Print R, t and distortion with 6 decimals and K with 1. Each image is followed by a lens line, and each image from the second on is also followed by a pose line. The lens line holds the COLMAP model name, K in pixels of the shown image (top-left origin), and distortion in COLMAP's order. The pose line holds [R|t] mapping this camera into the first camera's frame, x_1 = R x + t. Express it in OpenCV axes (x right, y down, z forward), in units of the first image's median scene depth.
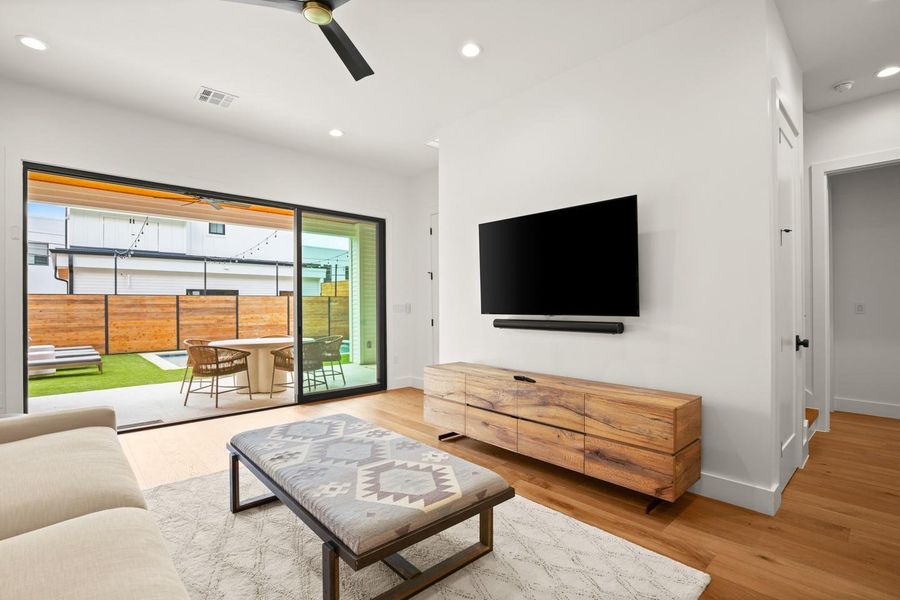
lens RADIAL K [[422.3, 0, 446.9], [0, 422.3, 302.8], [0, 0, 1]] dist [-0.015872, 0.001080]
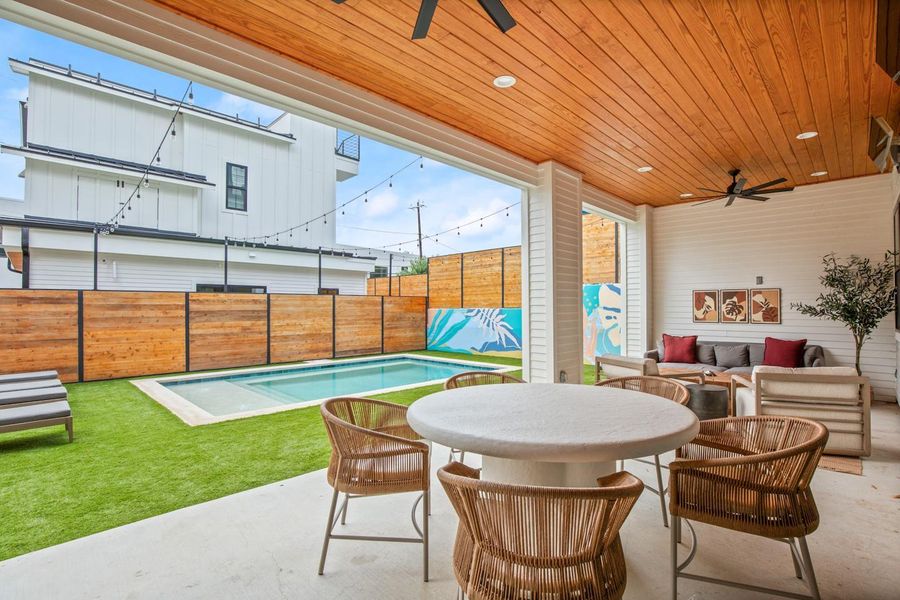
lens RADIAL K [[422.3, 0, 444.8], [0, 422.3, 302.3], [0, 0, 1]] dist [-0.015872, 0.001080]
pose [[0.999340, 0.005465, 0.035914, -0.252750], [-0.005263, 0.999970, -0.005717, 0.000365], [-0.035944, 0.005524, 0.999339, 0.307491]]
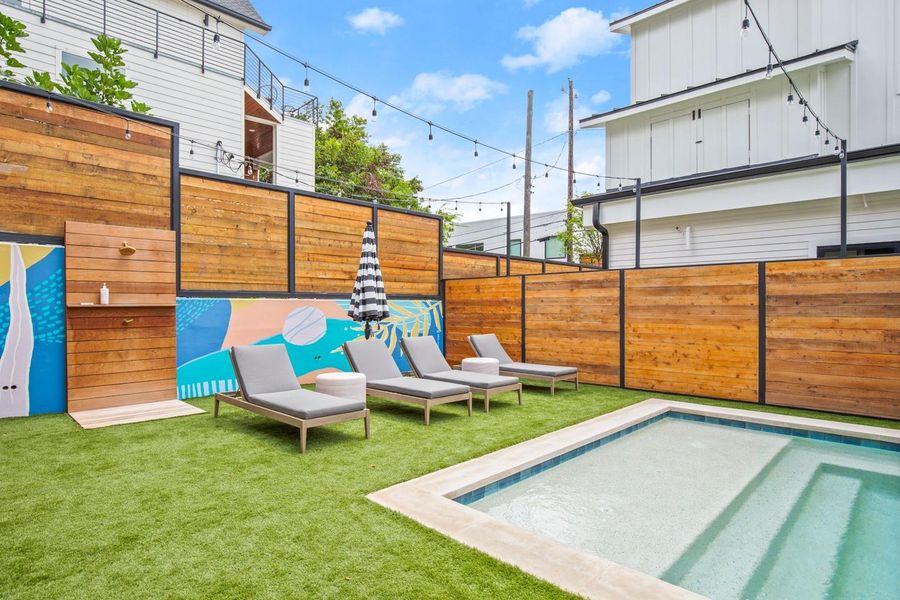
lens RADIAL K [[483.9, 0, 453.8], [0, 483.9, 306.2], [0, 0, 1]] dist [-0.015680, -0.001180]
pose [[0.062316, 0.011441, -0.997991, -0.227660], [0.007850, 0.999898, 0.011953, 0.015603], [0.998026, -0.008579, 0.062219, 0.713303]]
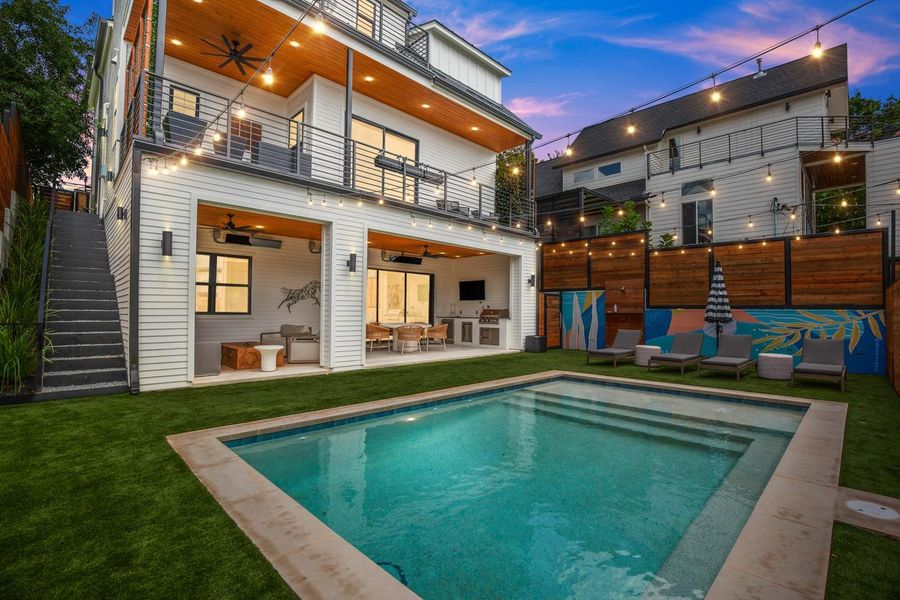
lens RADIAL K [[422.3, 0, 449.8], [0, 422.3, 297.6], [0, 0, 1]] dist [-0.015872, 0.001080]
pose [[-0.999046, -0.001273, -0.043660, -0.276364], [0.000494, 0.999182, -0.040426, 0.026832], [0.043676, -0.040409, -0.998228, 1.824223]]
